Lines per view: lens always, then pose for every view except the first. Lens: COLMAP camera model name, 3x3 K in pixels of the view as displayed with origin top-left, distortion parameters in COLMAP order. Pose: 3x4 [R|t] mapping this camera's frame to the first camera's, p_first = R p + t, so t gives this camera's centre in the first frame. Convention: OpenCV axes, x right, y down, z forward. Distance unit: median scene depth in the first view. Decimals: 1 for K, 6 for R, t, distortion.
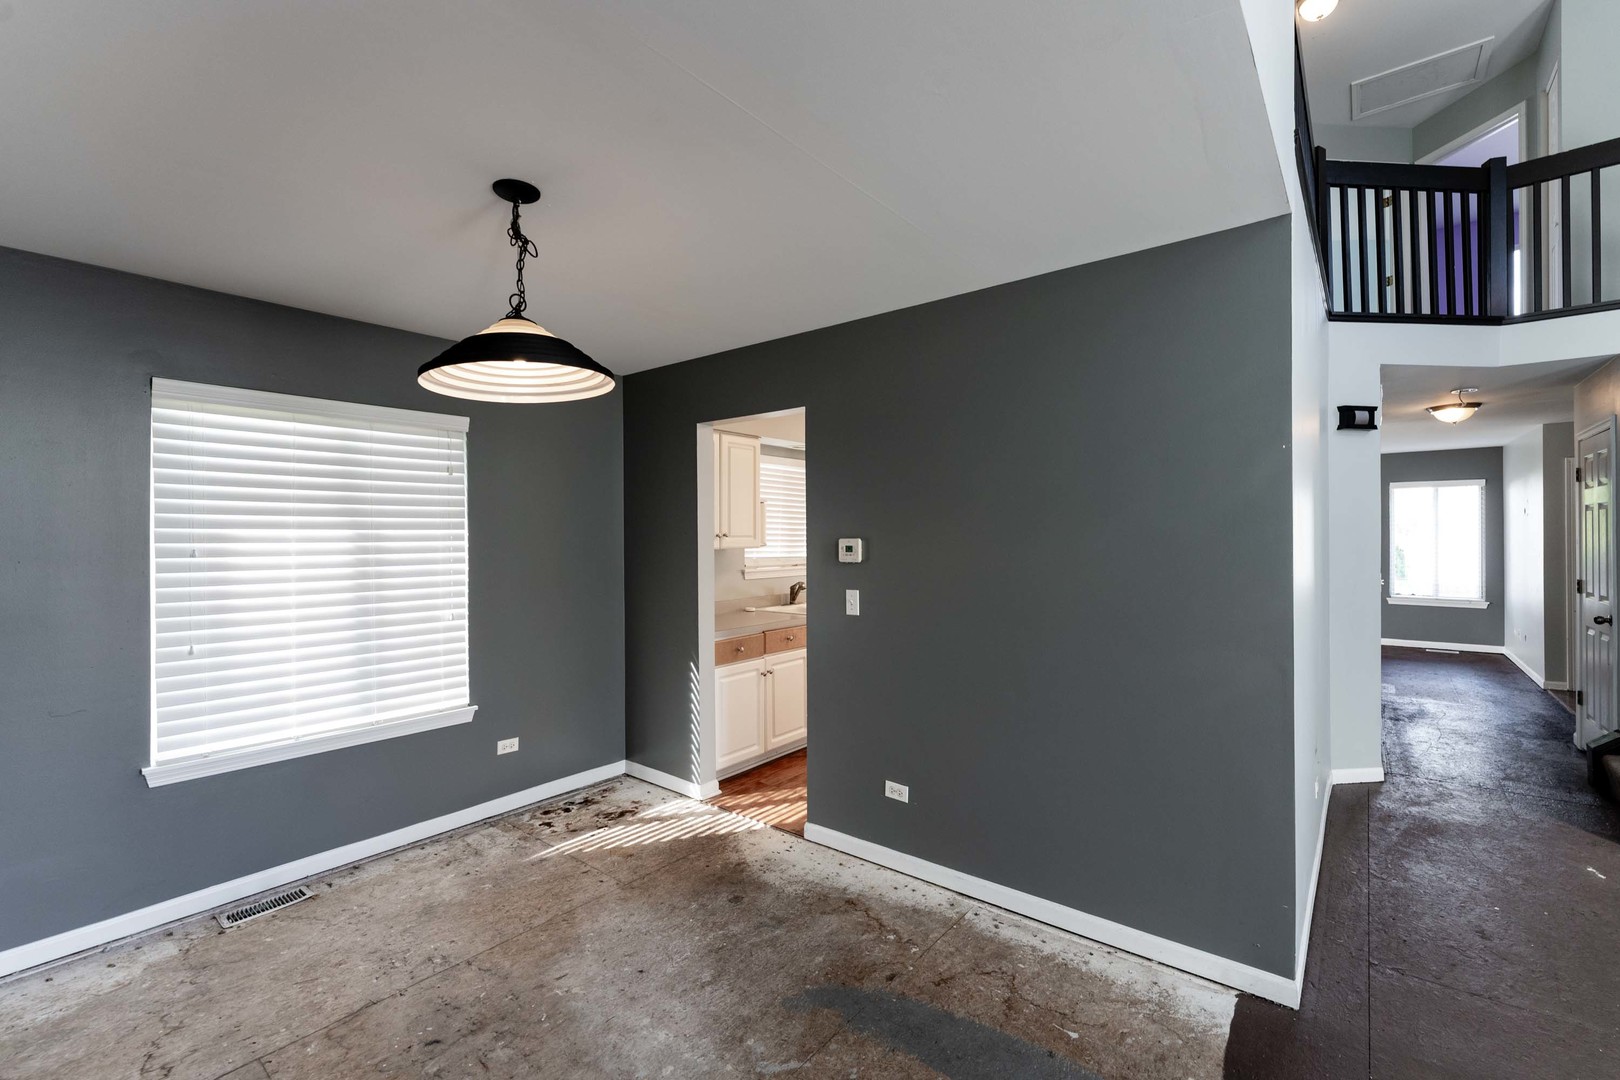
lens RADIAL K [[687.4, 0, 810.0], [0, 687.4, 540.0], [0, 0, 1]] dist [-0.001647, -0.000172]
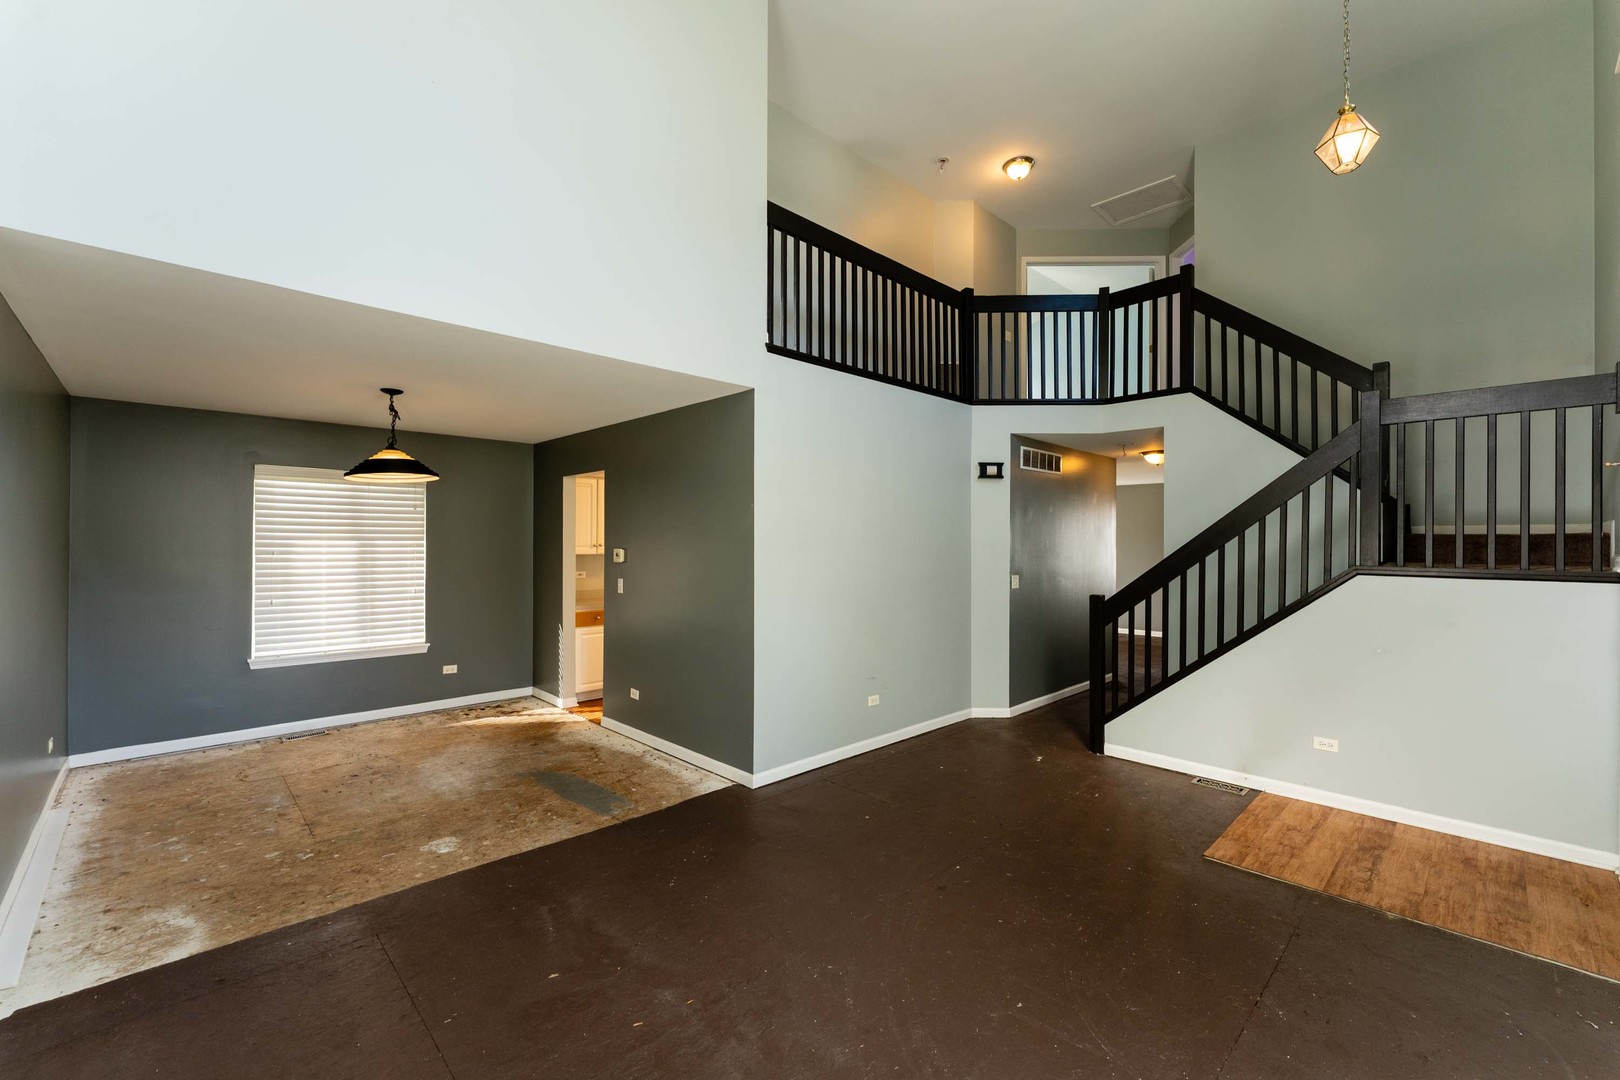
lens RADIAL K [[667.0, 0, 798.8], [0, 667.0, 544.2], [0, 0, 1]] dist [-0.000822, 0.000064]
pose [[0.991438, 0.010318, -0.130168, 0.715664], [-0.010761, 0.999938, -0.002701, -0.013660], [0.130132, 0.004079, 0.991488, -0.592631]]
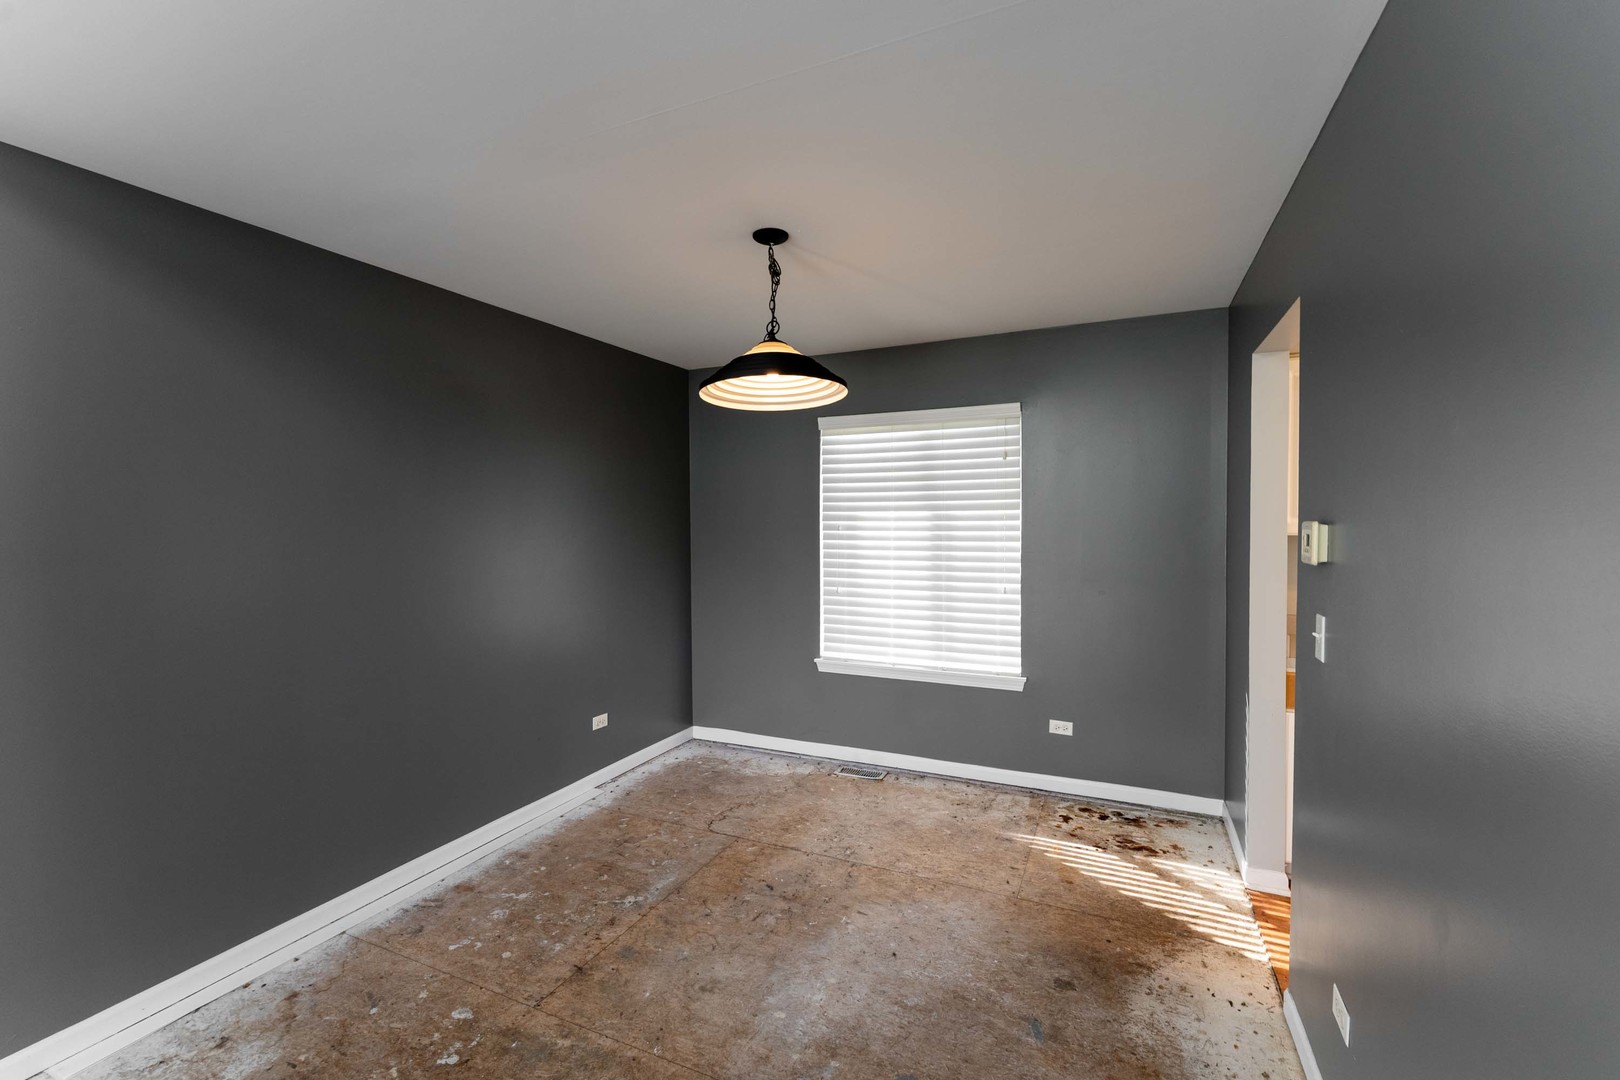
lens RADIAL K [[685.5, 0, 800.3], [0, 685.5, 534.3], [0, 0, 1]] dist [-0.000507, -0.000223]
pose [[0.241960, 0.024611, -0.969974, 0.488326], [-0.000112, 0.999679, 0.025336, -0.004247], [0.970286, -0.006022, 0.241885, 0.460352]]
